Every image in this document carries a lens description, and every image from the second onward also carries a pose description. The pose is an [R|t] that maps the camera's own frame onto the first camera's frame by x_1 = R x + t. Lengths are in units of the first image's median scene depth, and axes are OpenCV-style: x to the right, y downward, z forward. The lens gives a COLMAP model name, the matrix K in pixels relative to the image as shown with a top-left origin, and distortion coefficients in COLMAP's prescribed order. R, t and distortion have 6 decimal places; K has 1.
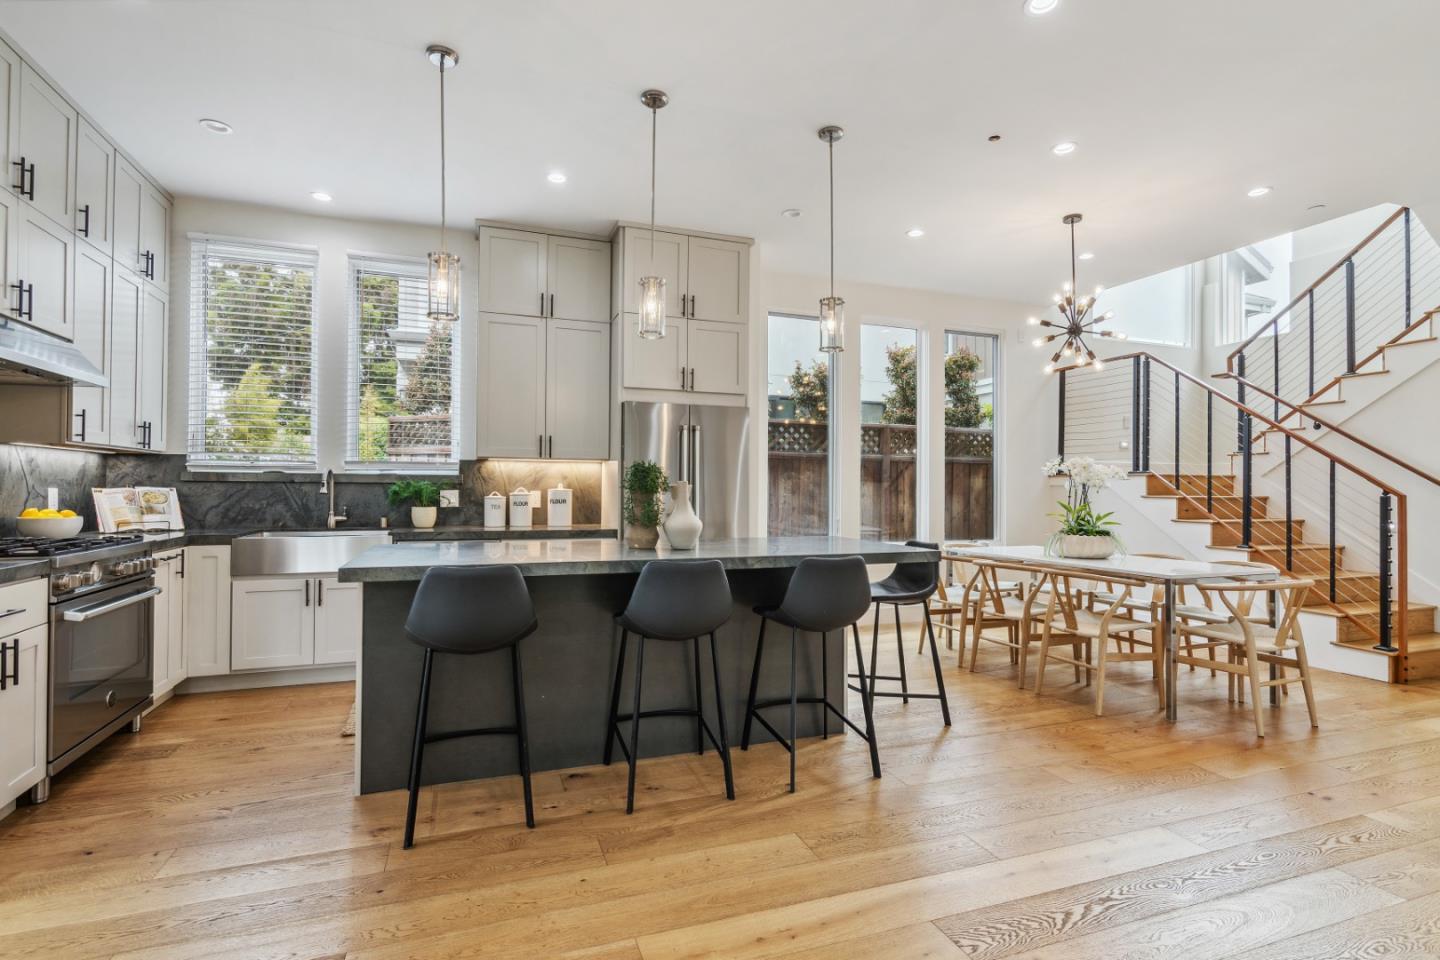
lens RADIAL K [[709.7, 0, 747.5], [0, 709.7, 482.9], [0, 0, 1]] dist [-0.000647, 0.000790]
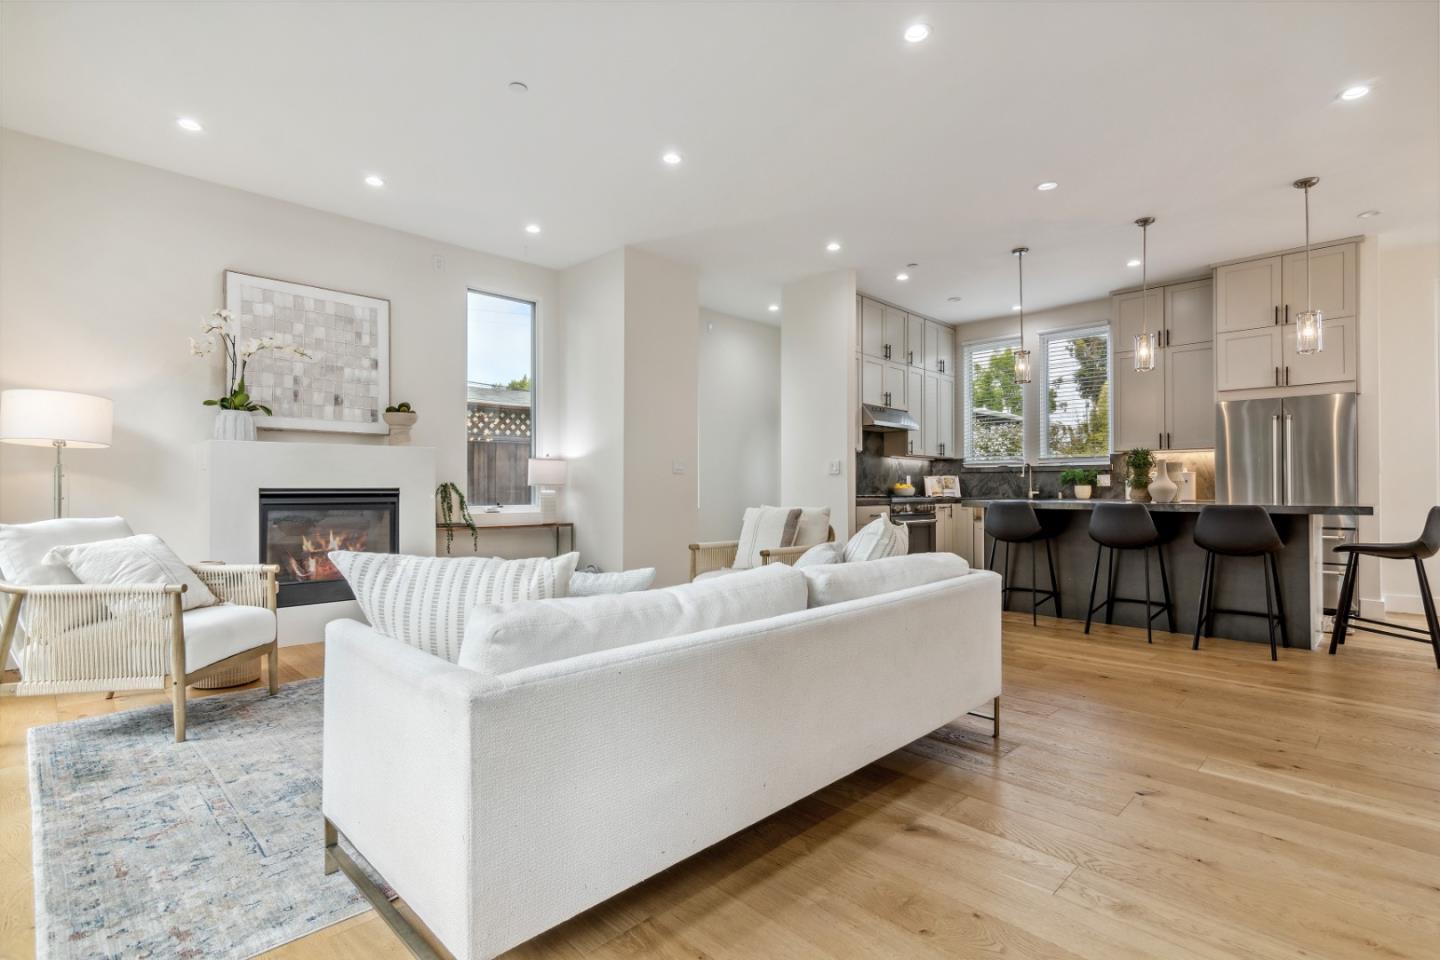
lens RADIAL K [[709.7, 0, 717.3], [0, 709.7, 484.7], [0, 0, 1]] dist [-0.000647, 0.000790]
pose [[0.415950, -0.012011, -0.909308, 1.021179], [0.008075, 0.999922, -0.009514, 0.066052], [0.909352, -0.003386, 0.416015, -0.607018]]
